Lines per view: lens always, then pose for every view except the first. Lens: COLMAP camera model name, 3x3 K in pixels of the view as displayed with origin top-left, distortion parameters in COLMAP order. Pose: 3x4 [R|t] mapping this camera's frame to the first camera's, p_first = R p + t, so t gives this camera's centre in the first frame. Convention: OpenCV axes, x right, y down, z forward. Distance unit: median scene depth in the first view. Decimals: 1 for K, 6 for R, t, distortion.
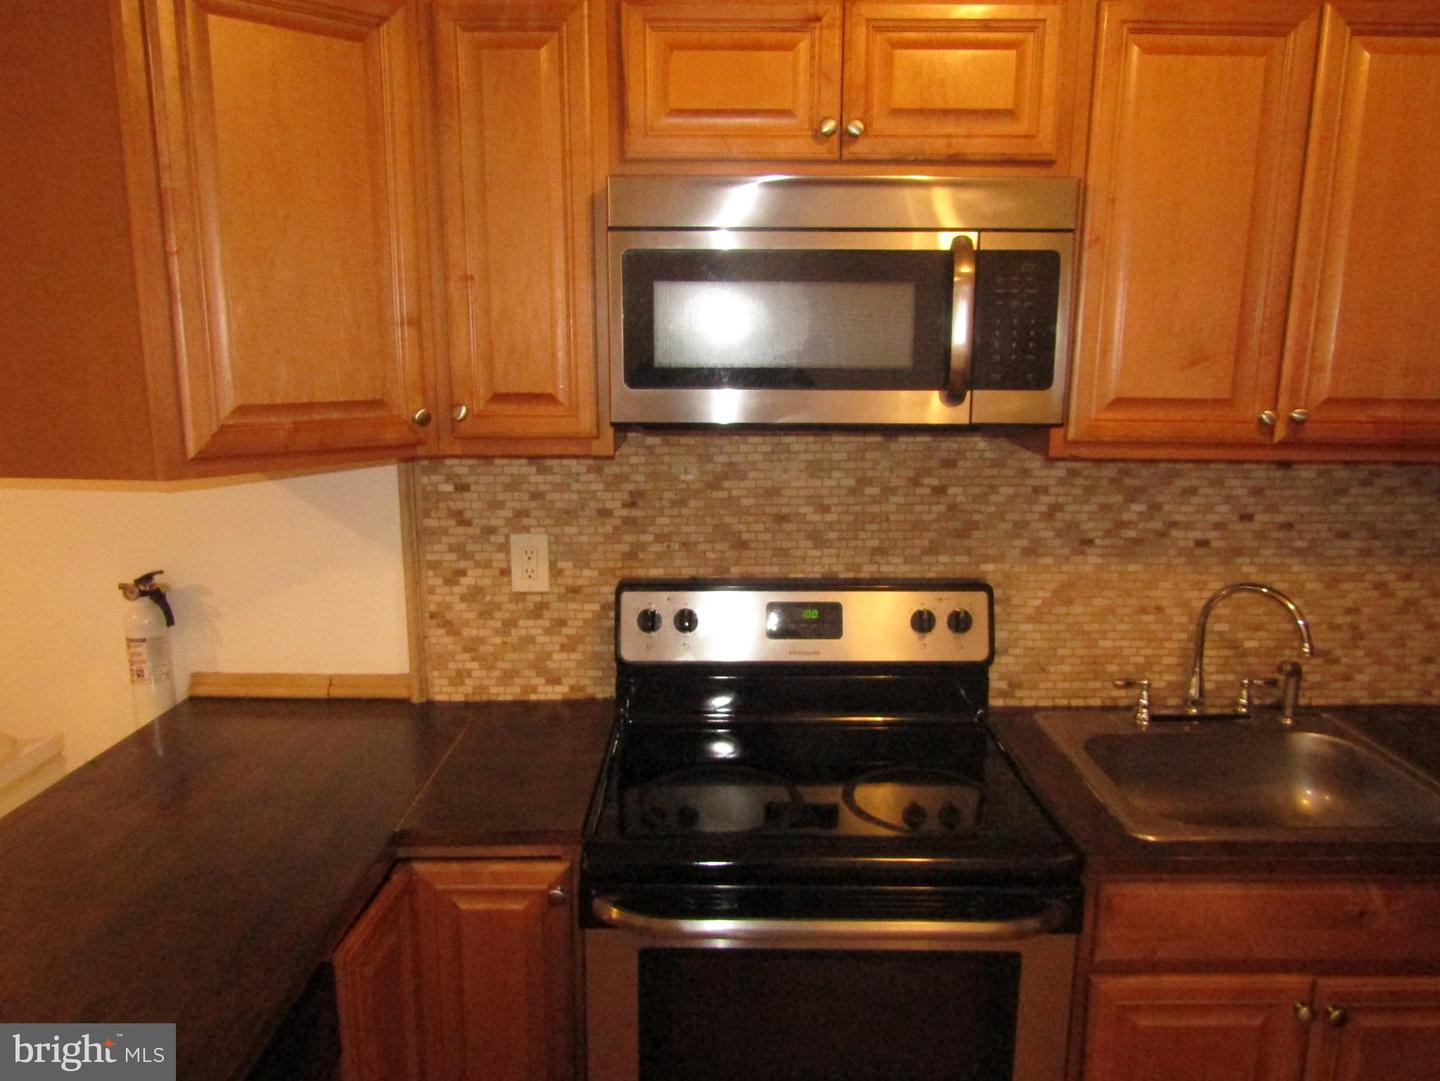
lens RADIAL K [[1018.1, 0, 721.6], [0, 1018.1, 543.3], [0, 0, 1]] dist [-0.016232, 0.005636]
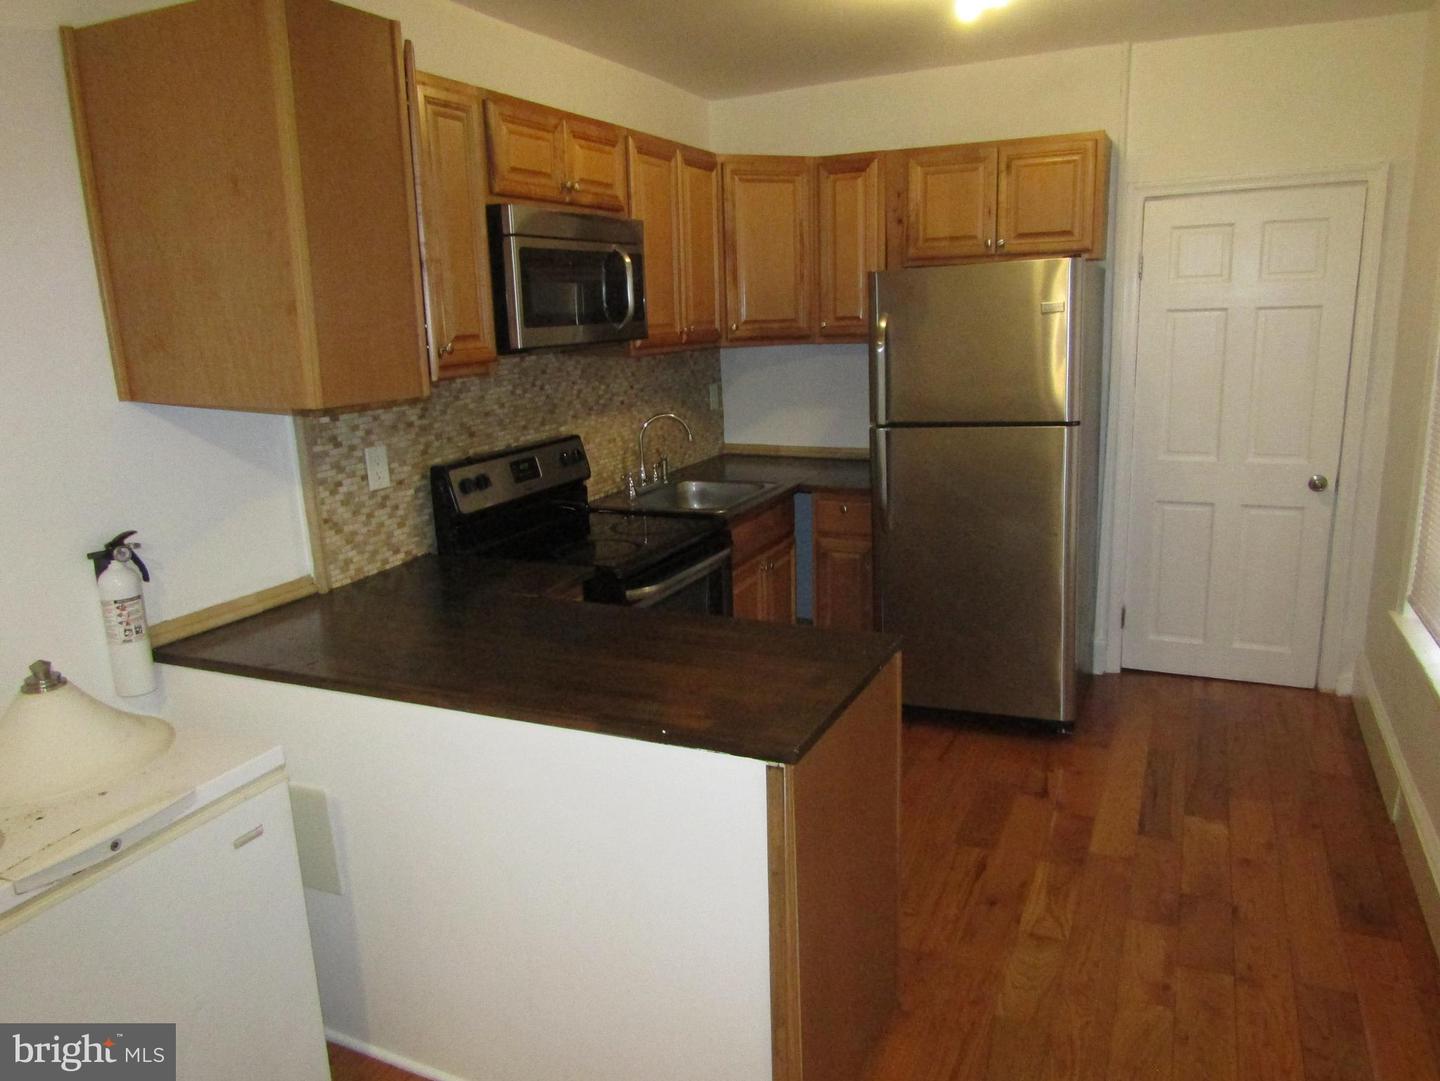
lens RADIAL K [[1018.1, 0, 721.8], [0, 1018.1, 539.9], [0, 0, 1]] dist [-0.016232, 0.005636]
pose [[0.417334, -0.221773, 0.881277, -1.235765], [0.209152, 0.967171, 0.144343, 0.012962], [-0.884357, 0.124081, 0.450017, -0.023049]]
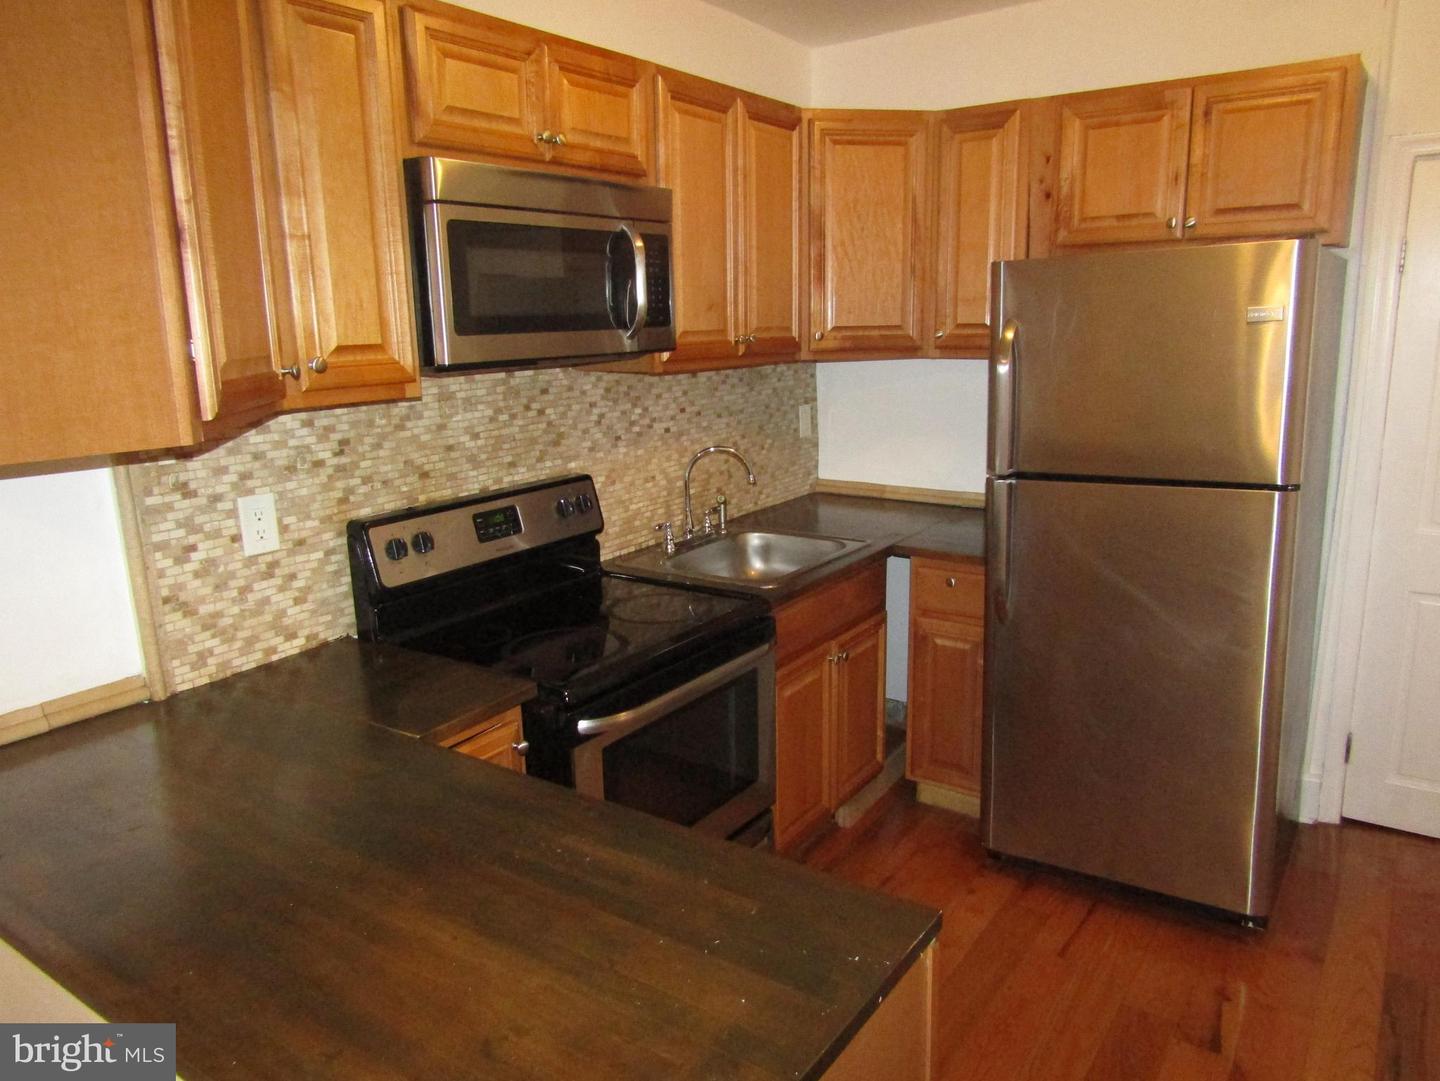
lens RADIAL K [[1018.1, 0, 721.8], [0, 1018.1, 540.4], [0, 0, 1]] dist [-0.016232, 0.005636]
pose [[0.567339, -0.196730, 0.799640, -0.736855], [0.183618, 0.976819, 0.110044, 0.008639], [-0.802752, 0.084396, 0.590311, 0.042237]]
